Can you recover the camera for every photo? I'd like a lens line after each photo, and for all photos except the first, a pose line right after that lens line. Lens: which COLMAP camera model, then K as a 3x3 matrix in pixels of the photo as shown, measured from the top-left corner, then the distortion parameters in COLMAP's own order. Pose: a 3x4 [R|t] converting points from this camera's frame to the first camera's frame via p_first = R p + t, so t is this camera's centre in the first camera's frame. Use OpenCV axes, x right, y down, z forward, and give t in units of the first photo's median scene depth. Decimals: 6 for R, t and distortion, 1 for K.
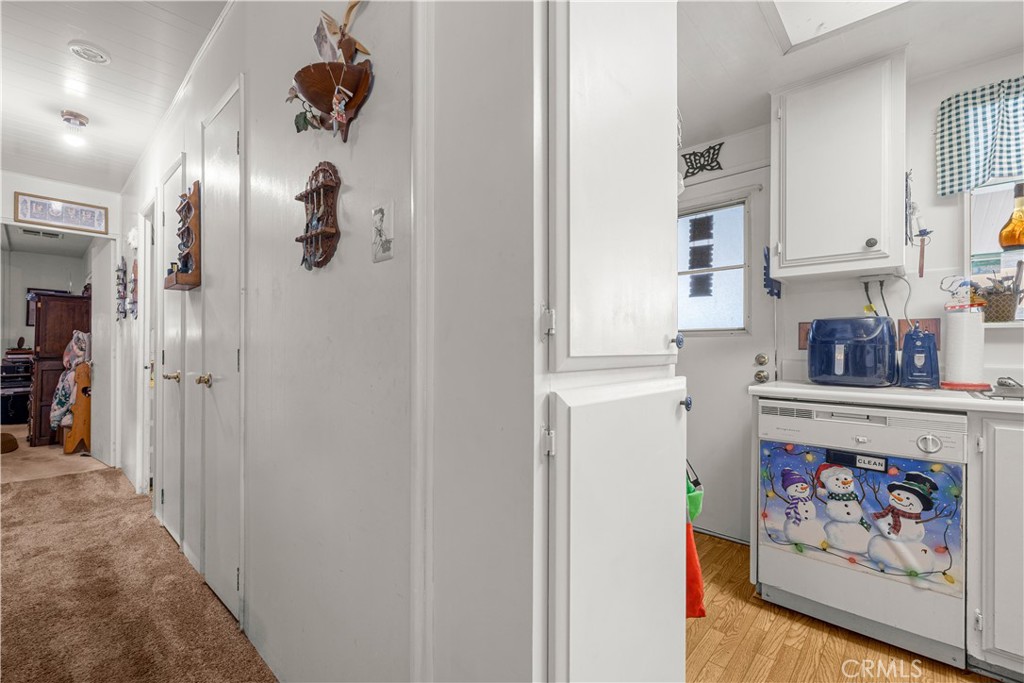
lens RADIAL K [[441.4, 0, 512.9], [0, 441.4, 344.4], [0, 0, 1]] dist [0.000634, -0.000223]
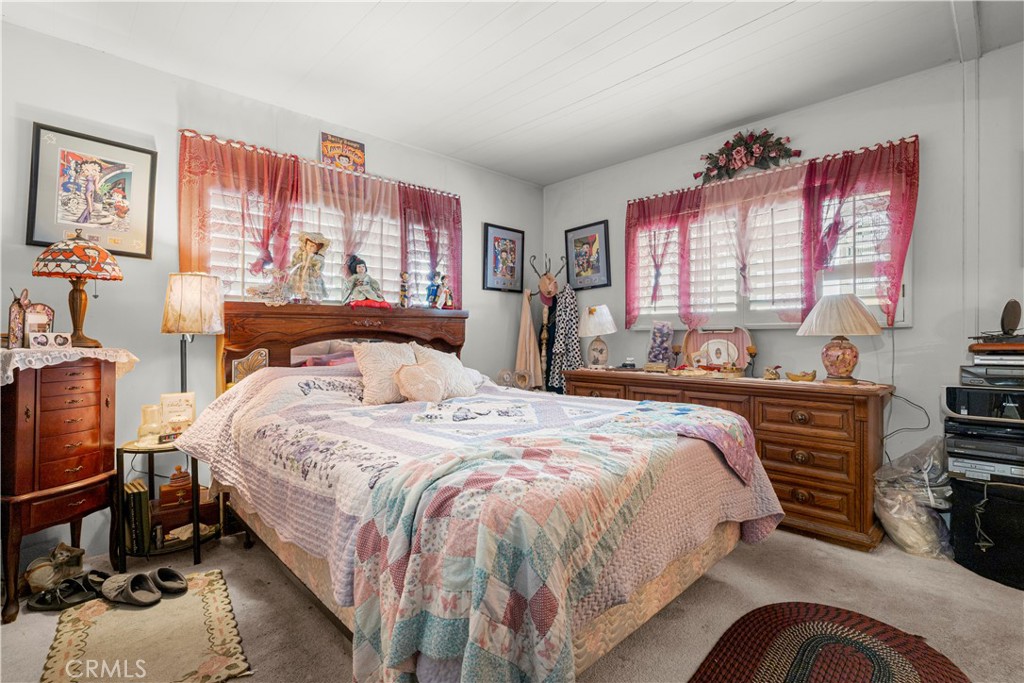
lens RADIAL K [[478.7, 0, 513.9], [0, 478.7, 339.5], [0, 0, 1]] dist [-0.006236, 0.002211]
pose [[-0.054100, -0.000405, -0.998535, -1.680771], [0.004628, 0.999989, -0.000656, 0.023159], [0.998525, -0.004657, -0.054097, 1.476942]]
